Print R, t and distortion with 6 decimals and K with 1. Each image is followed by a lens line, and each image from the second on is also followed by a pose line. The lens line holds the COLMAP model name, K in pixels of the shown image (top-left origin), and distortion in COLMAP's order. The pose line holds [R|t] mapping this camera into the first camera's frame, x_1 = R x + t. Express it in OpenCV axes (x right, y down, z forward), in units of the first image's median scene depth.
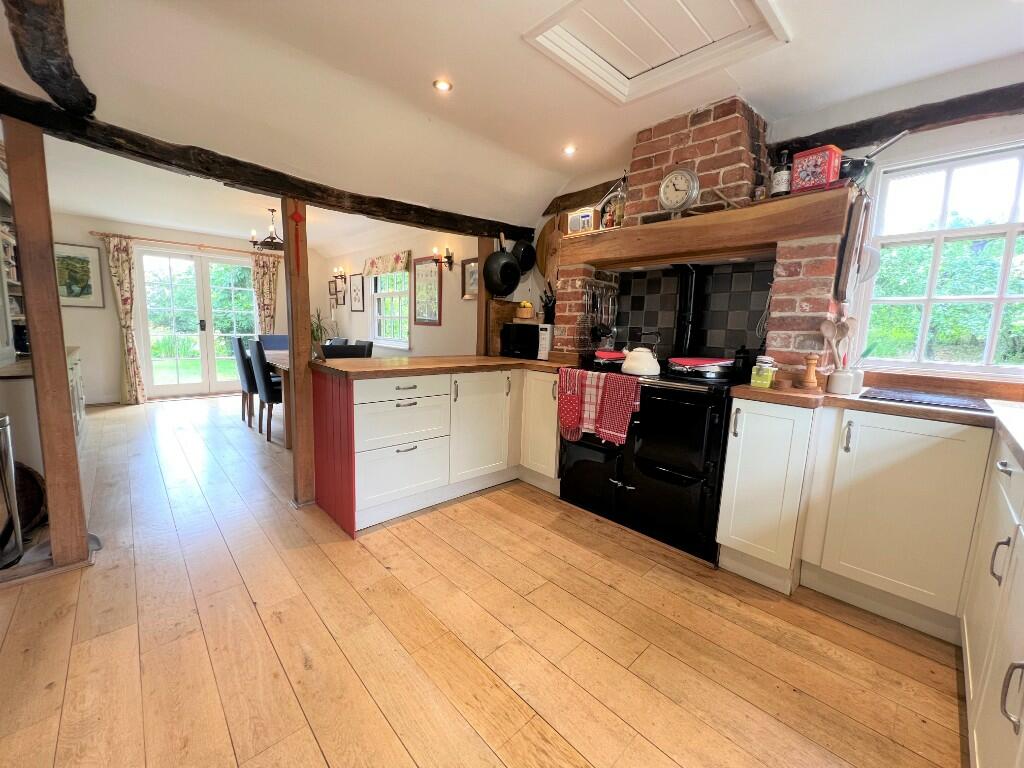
lens RADIAL K [[405.4, 0, 512.0], [0, 405.4, 384.0], [0, 0, 1]] dist [-0.000234, 0.000014]
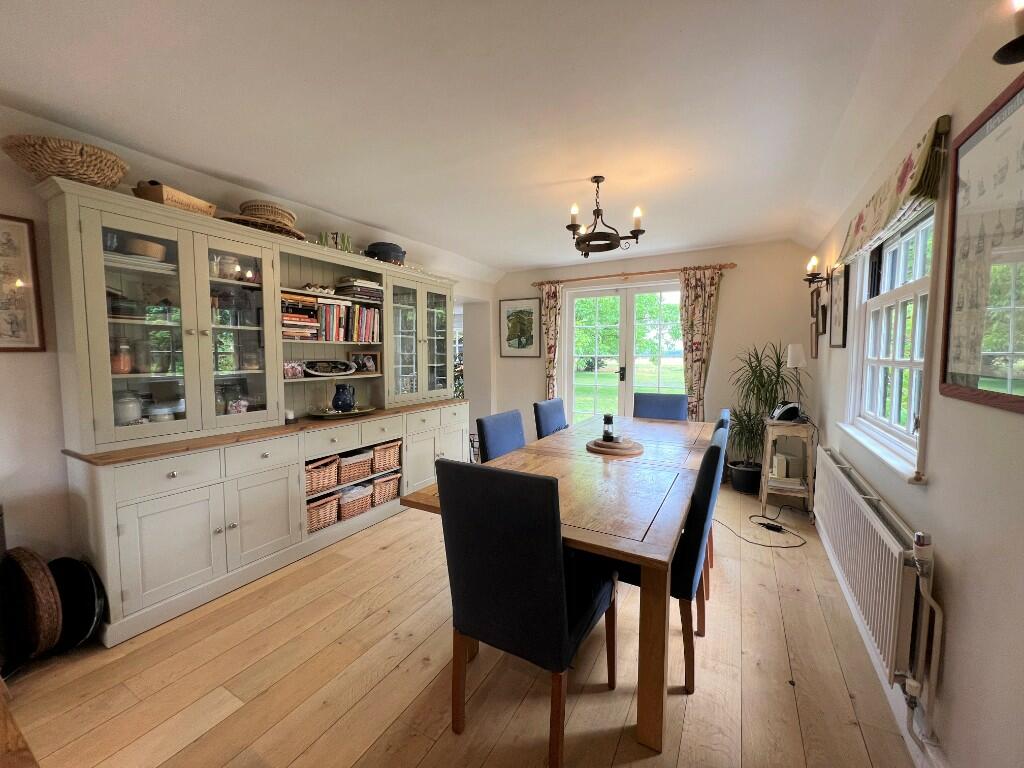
lens RADIAL K [[405.4, 0, 512.0], [0, 405.4, 384.0], [0, 0, 1]] dist [-0.000234, 0.000014]
pose [[0.291342, 0.037359, -0.955889, -0.118032], [-0.120471, 0.992715, 0.002080, -0.185314], [0.949003, 0.114550, 0.293720, 1.036643]]
